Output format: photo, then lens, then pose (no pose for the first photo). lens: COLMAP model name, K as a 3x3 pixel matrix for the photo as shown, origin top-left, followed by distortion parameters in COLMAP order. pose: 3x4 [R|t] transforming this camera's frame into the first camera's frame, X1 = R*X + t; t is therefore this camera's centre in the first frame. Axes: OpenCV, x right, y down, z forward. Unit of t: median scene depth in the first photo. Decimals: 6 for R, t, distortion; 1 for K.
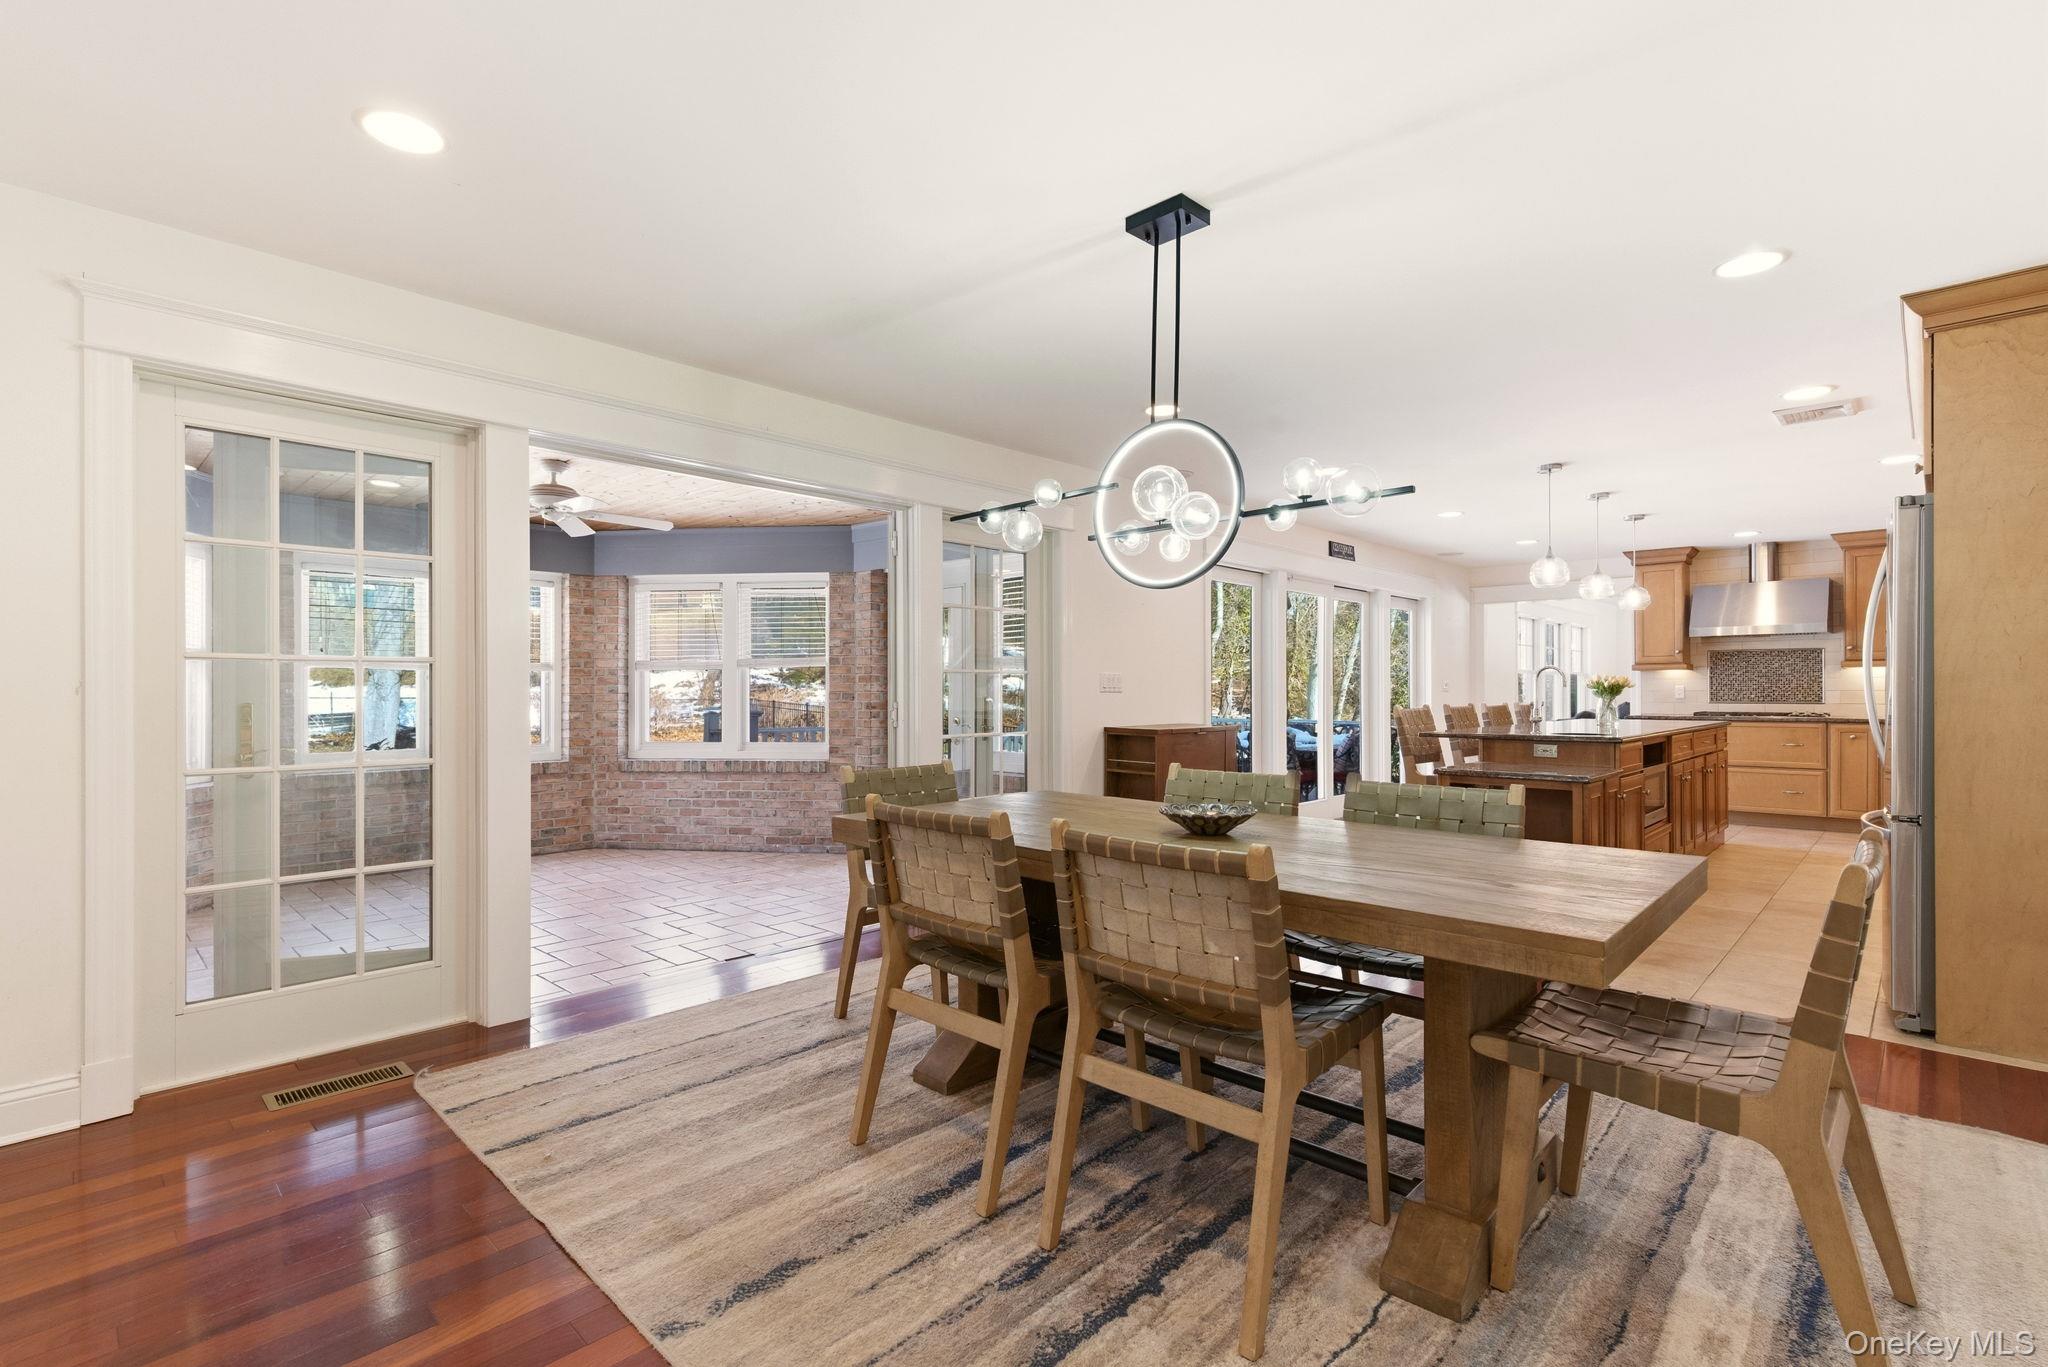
lens RADIAL K [[942.0, 0, 1032.4], [0, 942.0, 681.5], [0, 0, 1]] dist [-0.000356, -0.000111]
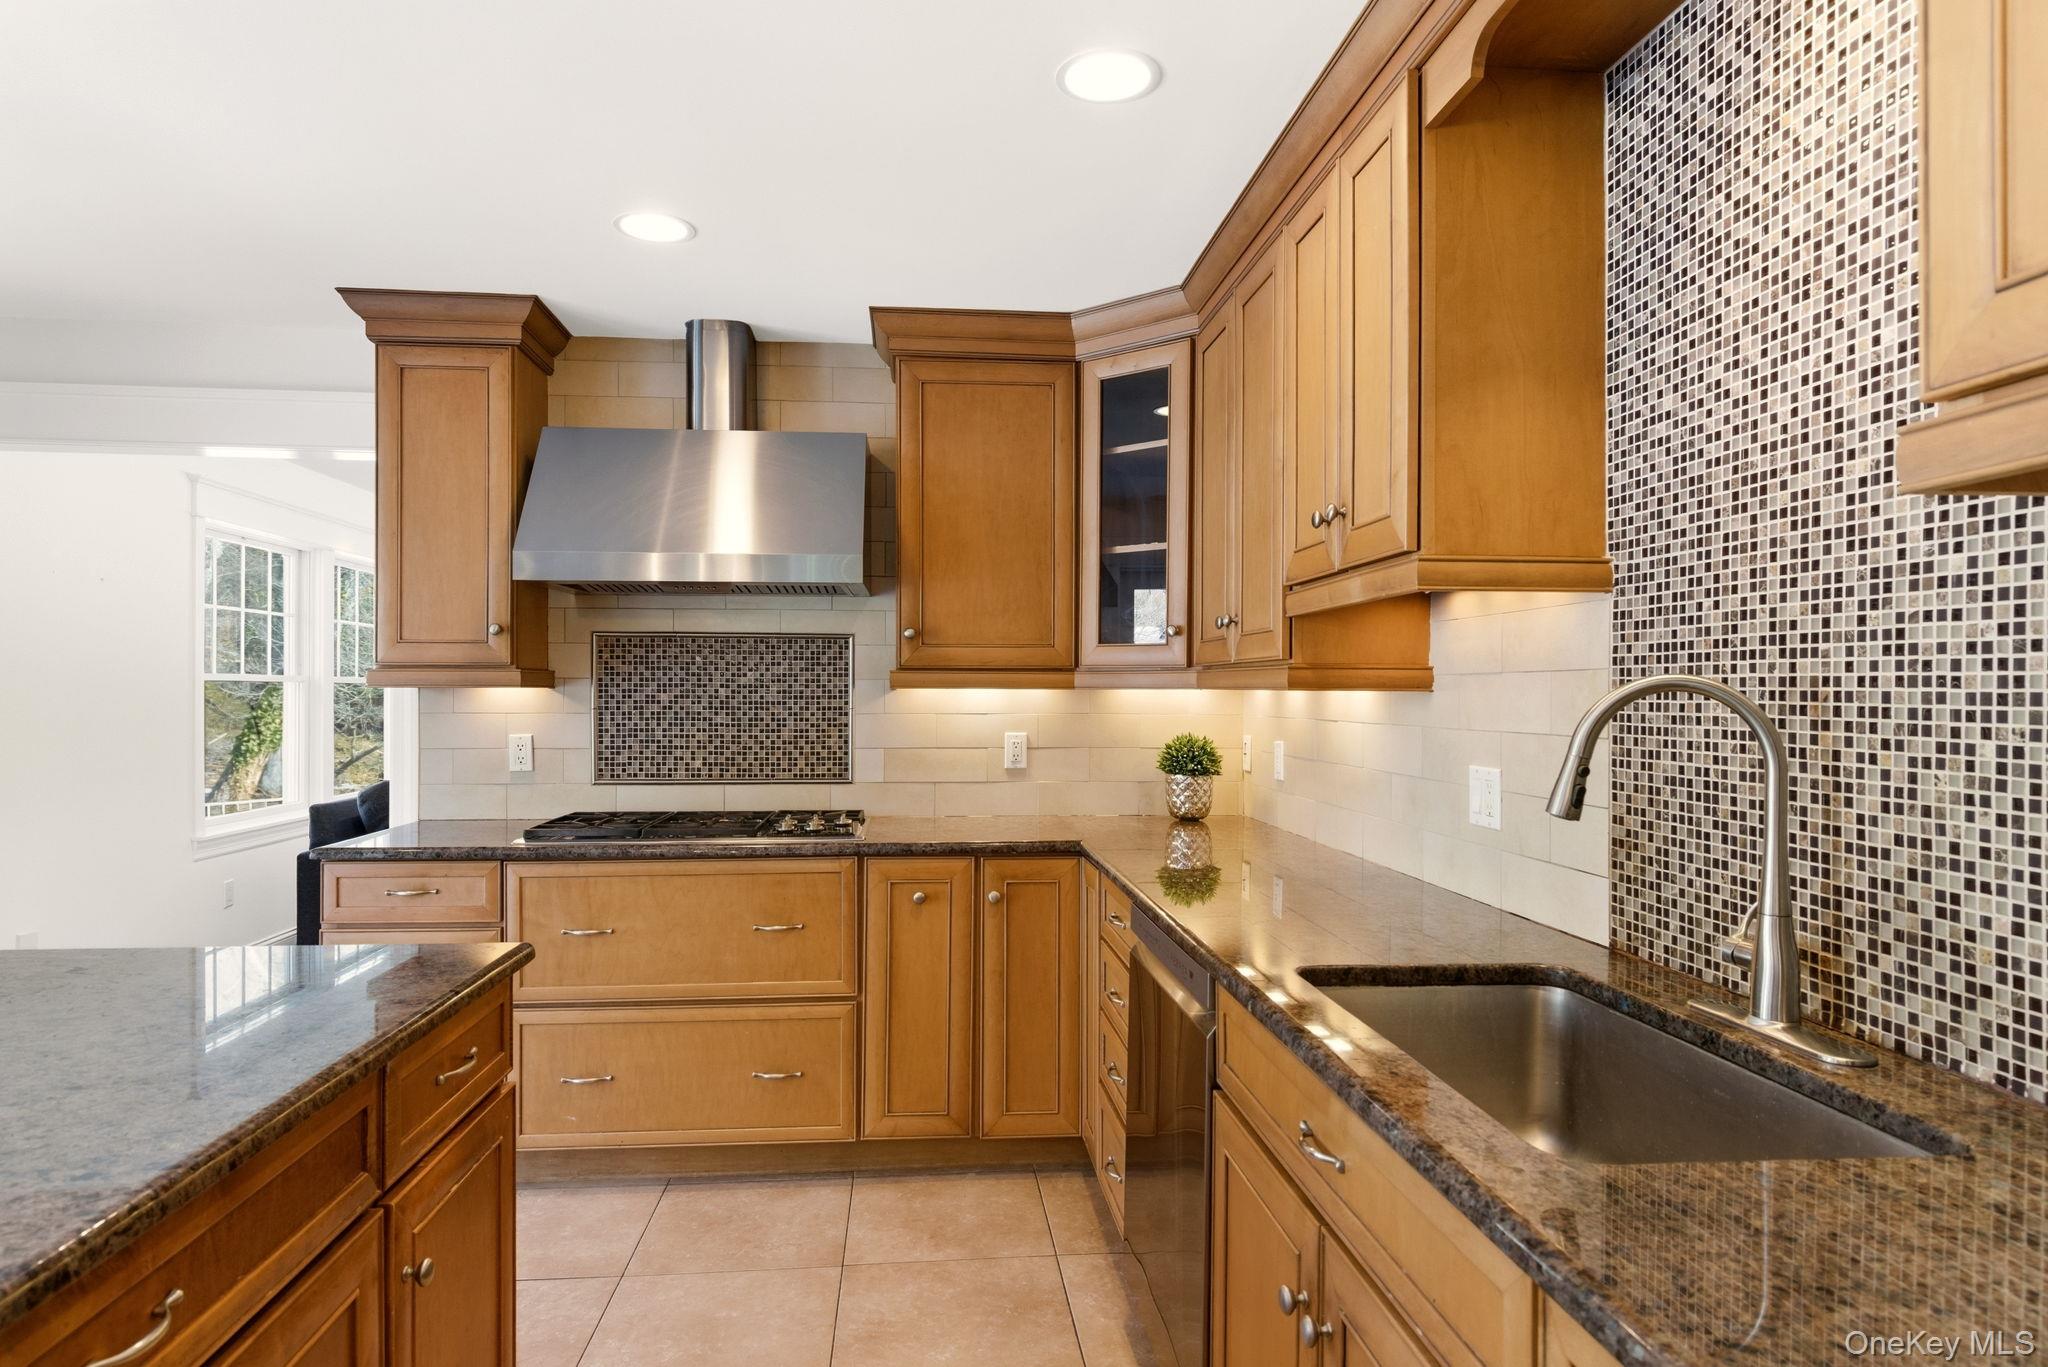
lens RADIAL K [[1135.0, 0, 1019.8], [0, 1135.0, 691.0], [0, 0, 1]] dist [0.003039, -0.000001]
pose [[0.658257, 0.006840, 0.752763, 0.541011], [-0.008530, 0.999962, -0.001628, -0.012629], [-0.752745, -0.005350, 0.658290, 0.648680]]
